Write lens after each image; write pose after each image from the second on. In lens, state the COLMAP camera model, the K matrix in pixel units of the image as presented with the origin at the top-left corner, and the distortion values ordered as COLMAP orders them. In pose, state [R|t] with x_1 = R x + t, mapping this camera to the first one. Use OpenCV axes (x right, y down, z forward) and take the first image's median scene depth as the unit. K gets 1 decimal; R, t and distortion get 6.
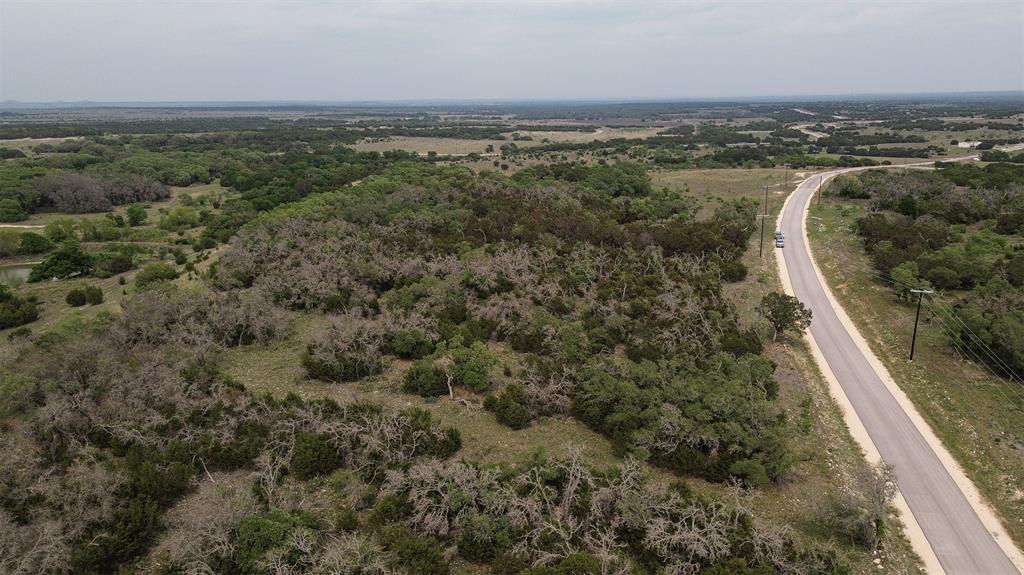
lens RADIAL K [[719.3, 0, 510.4], [0, 719.3, 290.7], [0, 0, 1]] dist [0.050256, -0.046183]
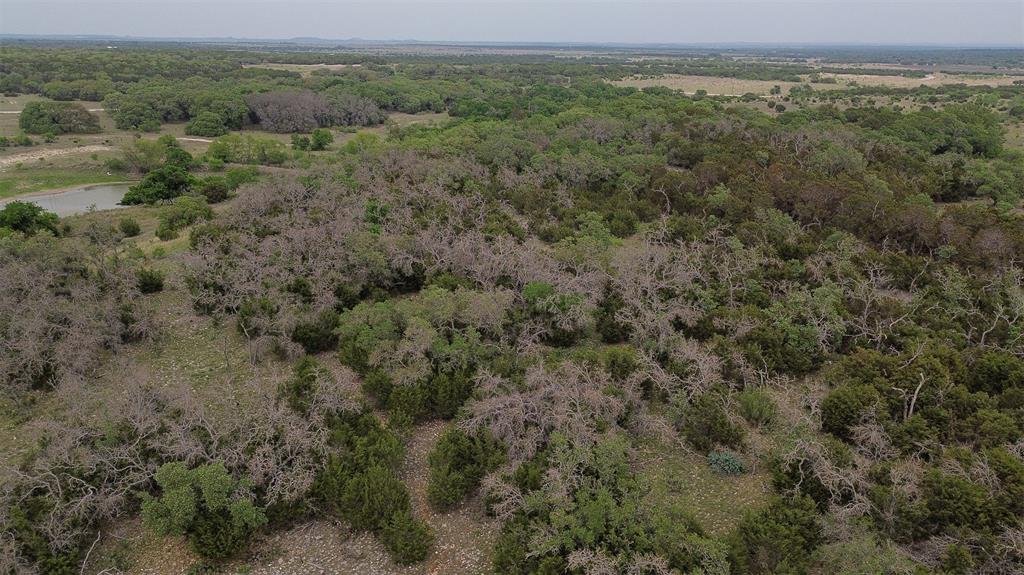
lens RADIAL K [[719.3, 0, 508.0], [0, 719.3, 284.5], [0, 0, 1]] dist [0.050256, -0.046183]
pose [[0.923999, 0.136939, -0.357036, 0.016694], [-0.113712, 0.989840, 0.085364, -0.011930], [0.365098, -0.038277, 0.930182, 0.106717]]
